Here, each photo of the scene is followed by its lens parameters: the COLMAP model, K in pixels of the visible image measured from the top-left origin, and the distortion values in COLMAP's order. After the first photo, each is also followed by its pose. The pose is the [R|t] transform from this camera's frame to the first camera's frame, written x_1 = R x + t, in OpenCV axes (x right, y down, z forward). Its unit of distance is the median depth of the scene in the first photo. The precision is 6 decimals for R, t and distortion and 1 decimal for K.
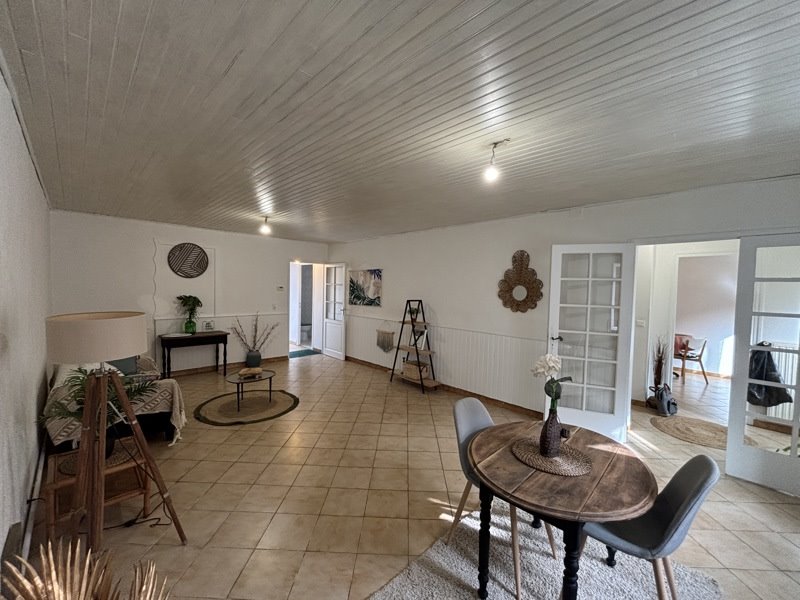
lens RADIAL K [[322.3, 0, 401.1], [0, 322.3, 298.4], [0, 0, 1]] dist [-0.003130, -0.000186]
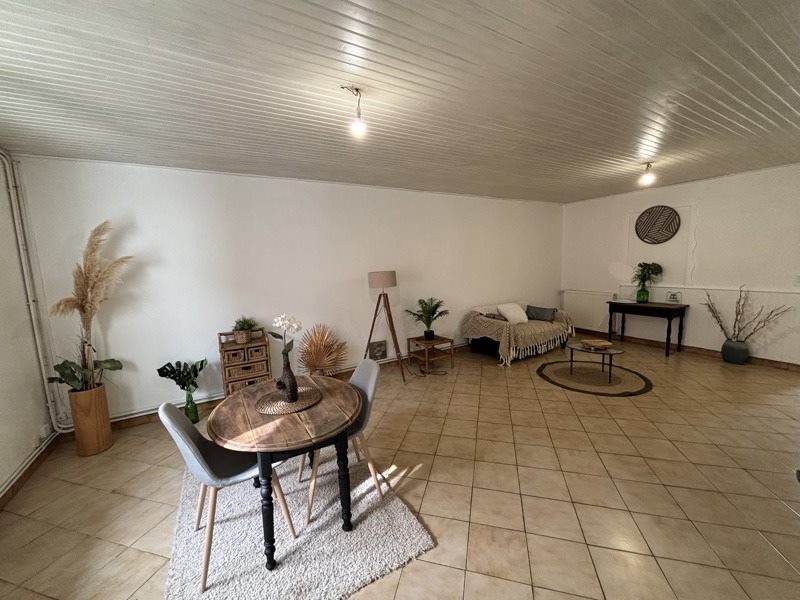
lens RADIAL K [[322.3, 0, 400.4], [0, 322.3, 300.2], [0, 0, 1]] dist [-0.003130, -0.000186]
pose [[-0.250124, 0.107287, -0.962251, 0.462525], [-0.001885, 0.993786, 0.111293, -0.003261], [0.968212, 0.029651, -0.248367, 0.532479]]
